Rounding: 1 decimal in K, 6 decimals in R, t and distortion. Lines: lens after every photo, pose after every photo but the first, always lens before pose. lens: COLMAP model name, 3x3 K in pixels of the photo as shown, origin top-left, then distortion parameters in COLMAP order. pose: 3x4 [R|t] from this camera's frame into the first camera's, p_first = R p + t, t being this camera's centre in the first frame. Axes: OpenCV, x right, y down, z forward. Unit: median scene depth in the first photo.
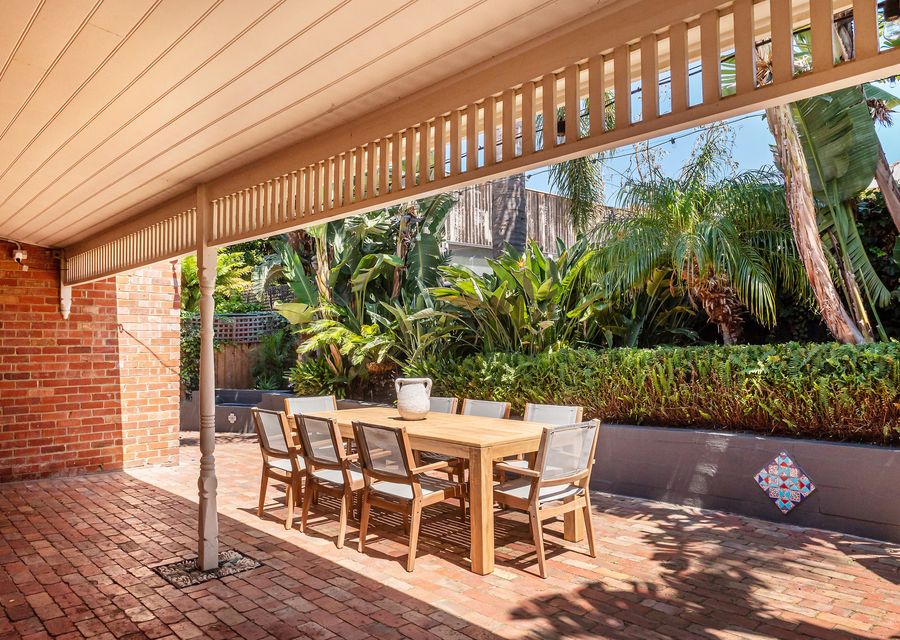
lens RADIAL K [[642.9, 0, 450.0], [0, 642.9, 320.0], [0, 0, 1]] dist [0.005095, 0.000676]
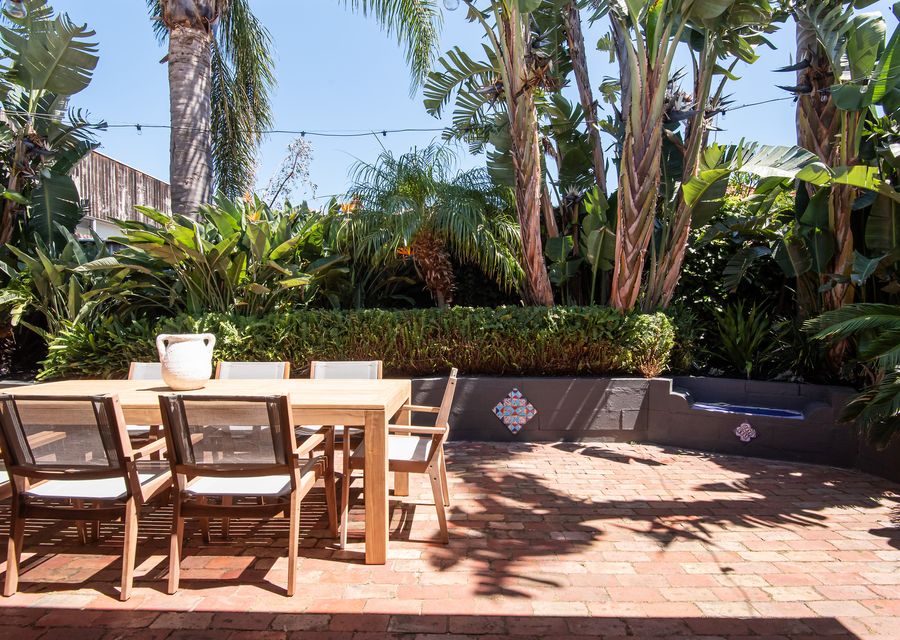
lens RADIAL K [[473.7, 0, 450.0], [0, 473.7, 335.5], [0, 0, 1]] dist [0.002017, 0.000189]
pose [[0.696166, -0.005229, 0.717862, -0.259899], [-0.036133, 0.998451, 0.042314, 0.062037], [-0.716971, -0.055396, 0.694898, 0.425855]]
